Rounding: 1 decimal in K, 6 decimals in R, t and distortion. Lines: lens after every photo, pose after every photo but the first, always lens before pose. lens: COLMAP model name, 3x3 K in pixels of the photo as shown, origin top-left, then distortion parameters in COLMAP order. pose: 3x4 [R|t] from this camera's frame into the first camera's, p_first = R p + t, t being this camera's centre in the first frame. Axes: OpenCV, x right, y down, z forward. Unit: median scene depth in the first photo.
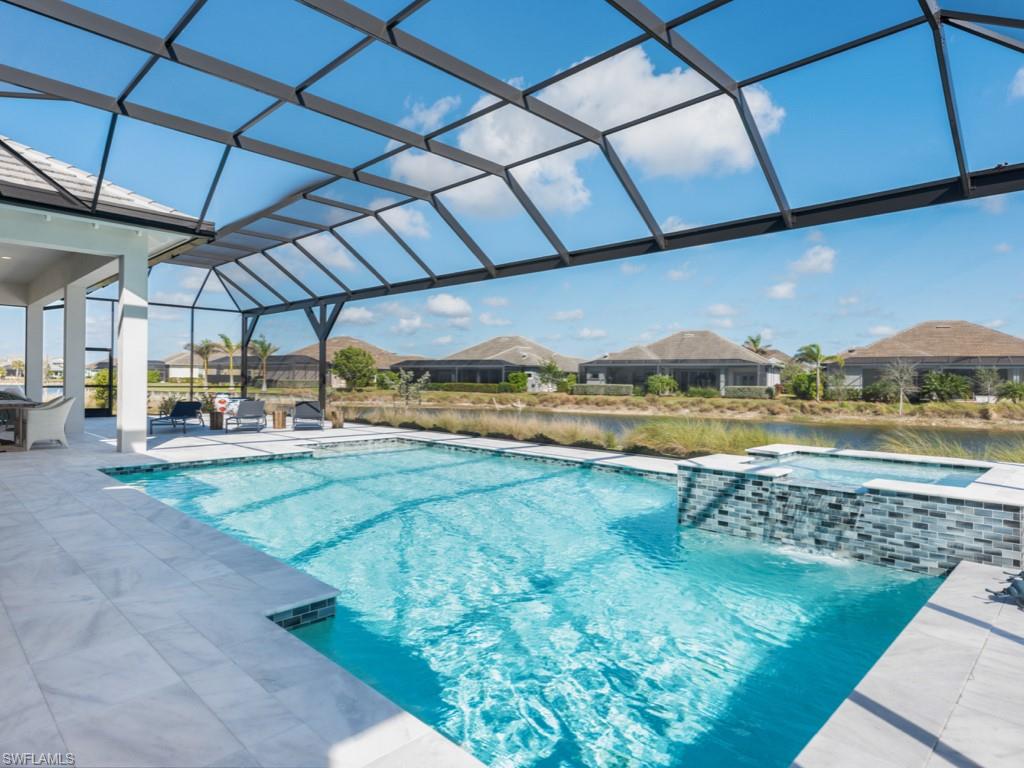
lens RADIAL K [[571.6, 0, 512.0], [0, 571.6, 384.0], [0, 0, 1]] dist [-0.000772, -0.000133]
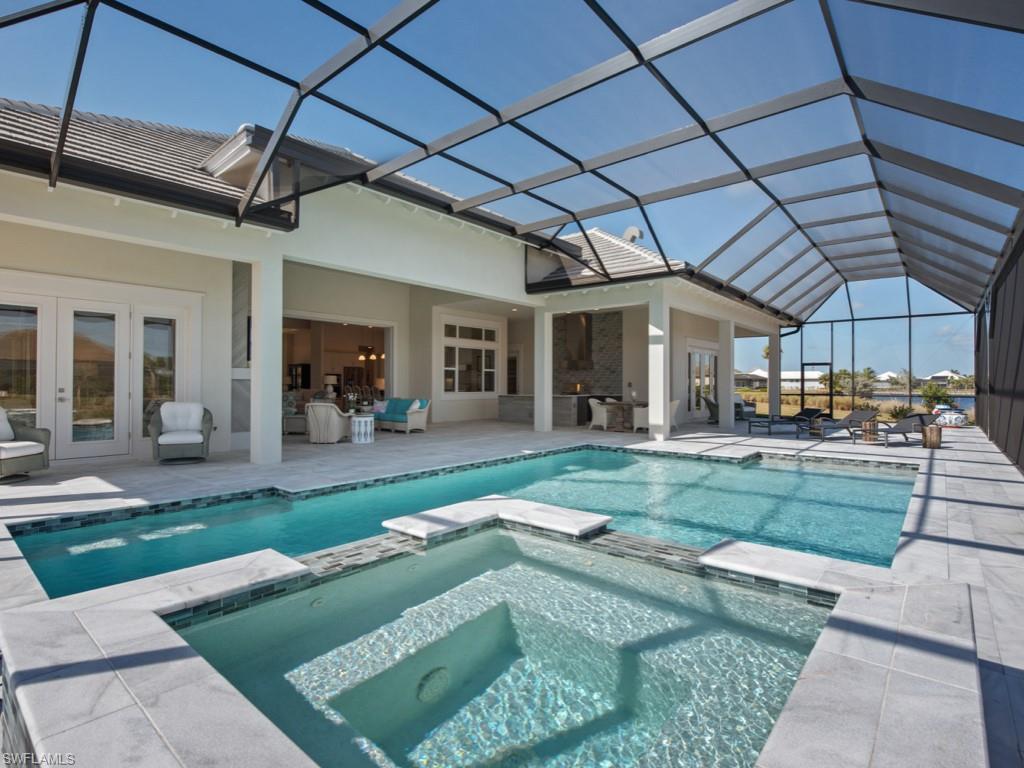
lens RADIAL K [[510.4, 0, 512.0], [0, 510.4, 384.0], [0, 0, 1]] dist [-0.000538, -0.000092]
pose [[0.097193, -0.013531, -0.995174, 0.434121], [-0.008533, 0.999860, -0.014428, 0.001819], [0.995229, 0.009894, 0.097064, 0.422690]]
